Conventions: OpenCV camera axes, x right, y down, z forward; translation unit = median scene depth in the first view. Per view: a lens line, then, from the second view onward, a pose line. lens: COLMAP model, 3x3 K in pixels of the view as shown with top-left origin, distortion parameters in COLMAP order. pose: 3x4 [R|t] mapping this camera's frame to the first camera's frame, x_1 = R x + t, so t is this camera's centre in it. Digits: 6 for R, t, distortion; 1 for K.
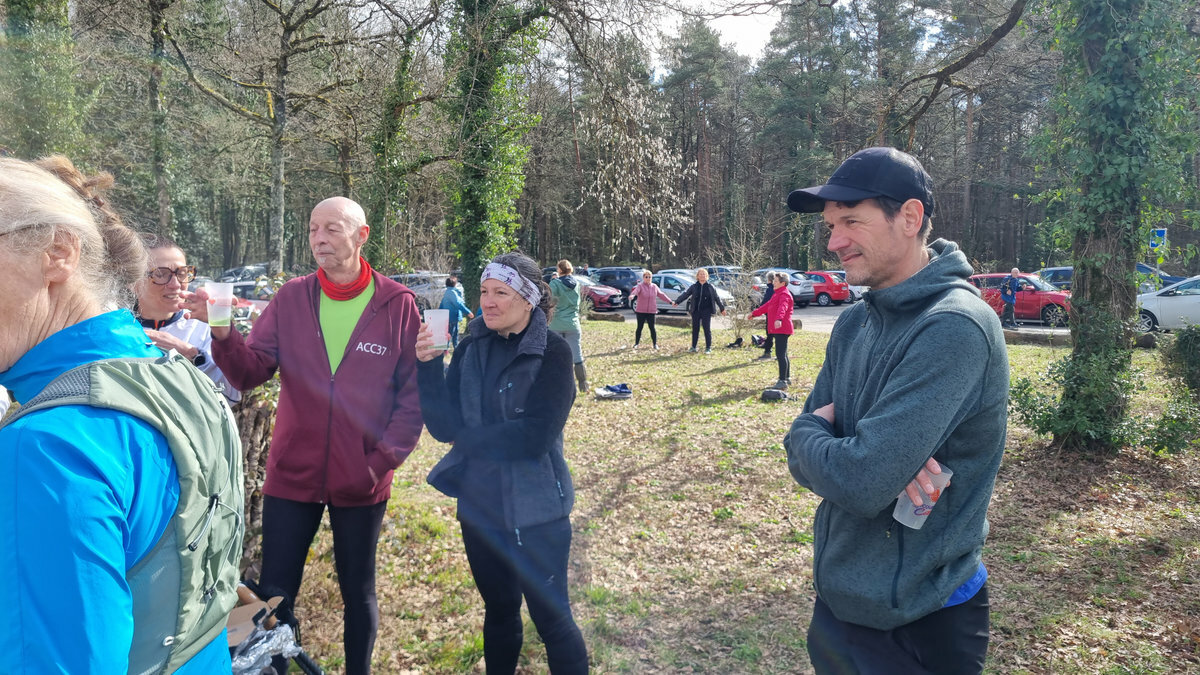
lens RADIAL K [[910.9, 0, 600.8], [0, 910.9, 322.1], [0, 0, 1]] dist [0.054553, -0.050407]
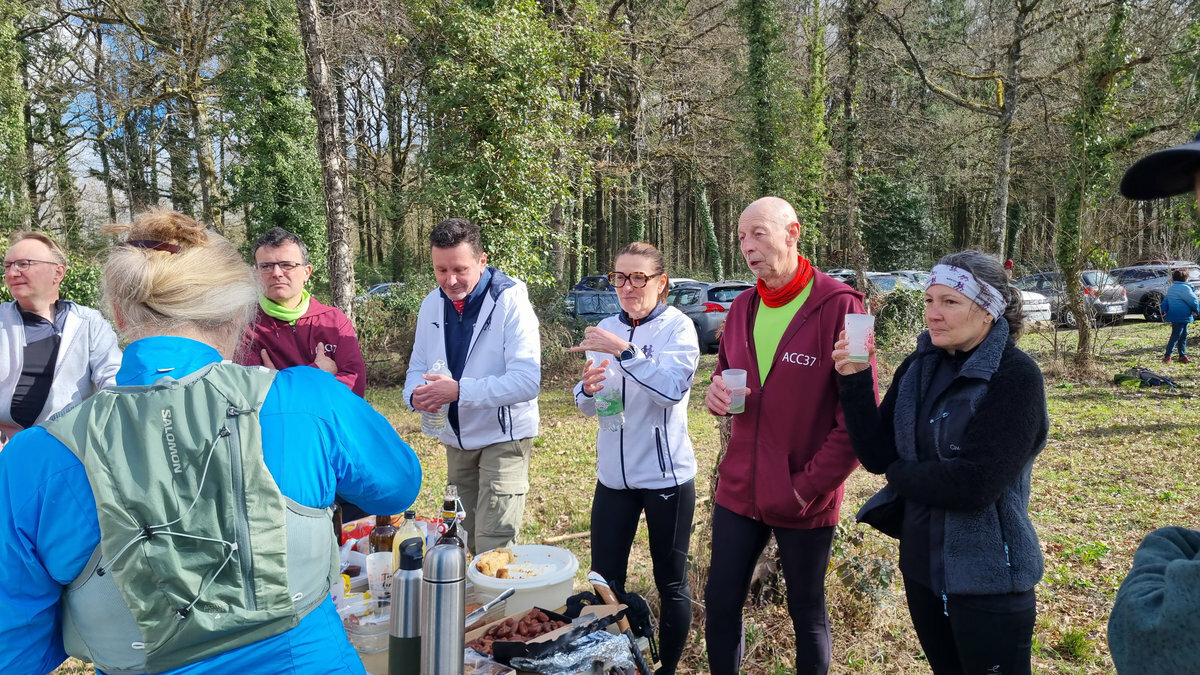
lens RADIAL K [[910.9, 0, 600.8], [0, 910.9, 322.1], [0, 0, 1]] dist [0.054553, -0.050407]
pose [[0.731470, 0.024085, -0.681449, 0.220999], [-0.020007, 0.999704, 0.013858, -0.017745], [0.681580, 0.003497, 0.731735, 0.185429]]
